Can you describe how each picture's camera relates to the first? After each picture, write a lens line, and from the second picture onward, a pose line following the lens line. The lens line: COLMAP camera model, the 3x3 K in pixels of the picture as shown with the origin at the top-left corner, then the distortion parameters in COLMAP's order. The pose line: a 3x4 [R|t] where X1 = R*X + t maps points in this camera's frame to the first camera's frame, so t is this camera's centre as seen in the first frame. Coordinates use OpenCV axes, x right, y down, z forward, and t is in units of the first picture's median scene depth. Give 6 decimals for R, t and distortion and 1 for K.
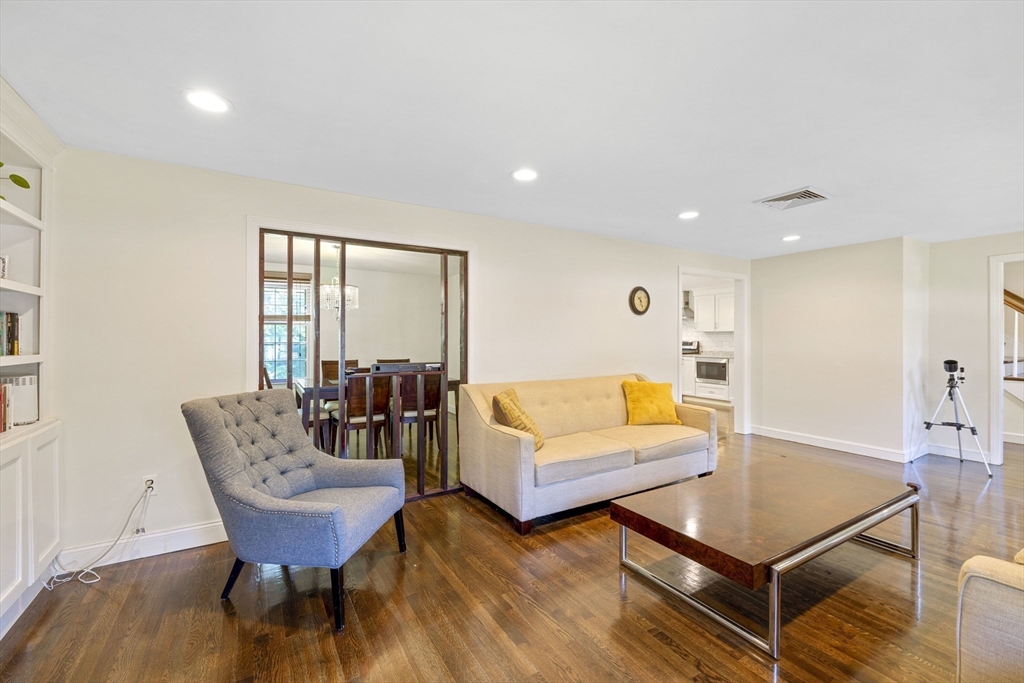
lens RADIAL K [[433.0, 0, 509.8], [0, 433.0, 337.4], [0, 0, 1]] dist [-0.000662, -0.000440]
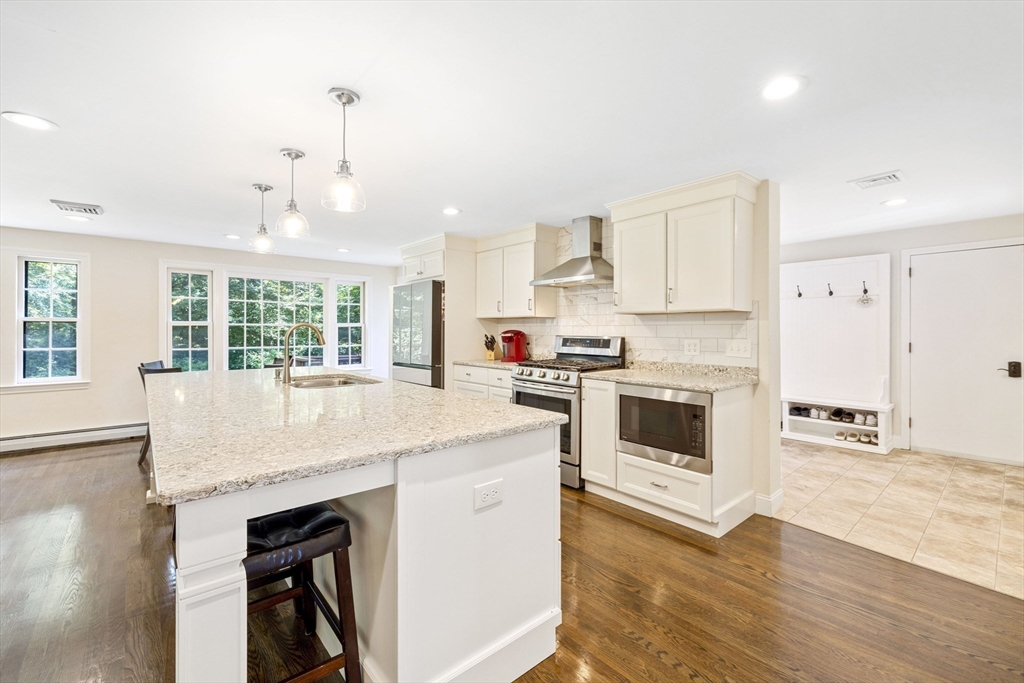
lens RADIAL K [[433.0, 0, 515.3], [0, 433.0, 337.0], [0, 0, 1]] dist [-0.000662, -0.000440]
pose [[0.986106, -0.000180, 0.166114, 0.278729], [-0.000783, 0.999983, 0.005732, 0.006440], [-0.166113, -0.005782, 0.986090, 0.640402]]
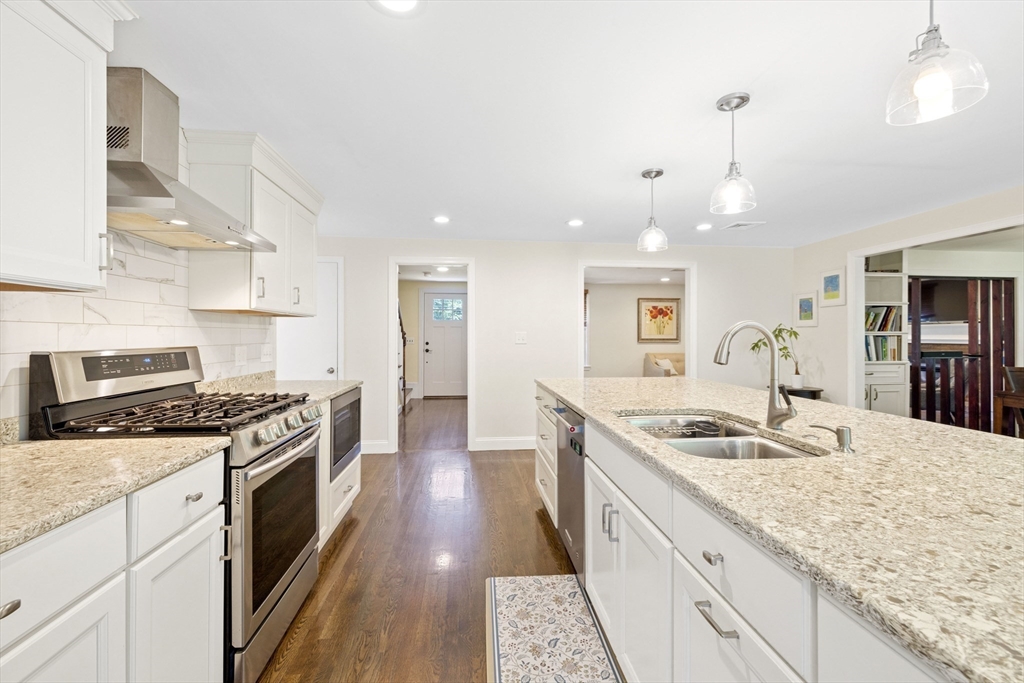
lens RADIAL K [[433.0, 0, 509.4], [0, 433.0, 331.9], [0, 0, 1]] dist [-0.000662, -0.000440]
pose [[-0.902342, 0.002059, 0.431016, 0.188190], [-0.000423, 0.999984, -0.005664, 0.001513], [-0.431021, -0.005293, -0.902327, 1.171821]]
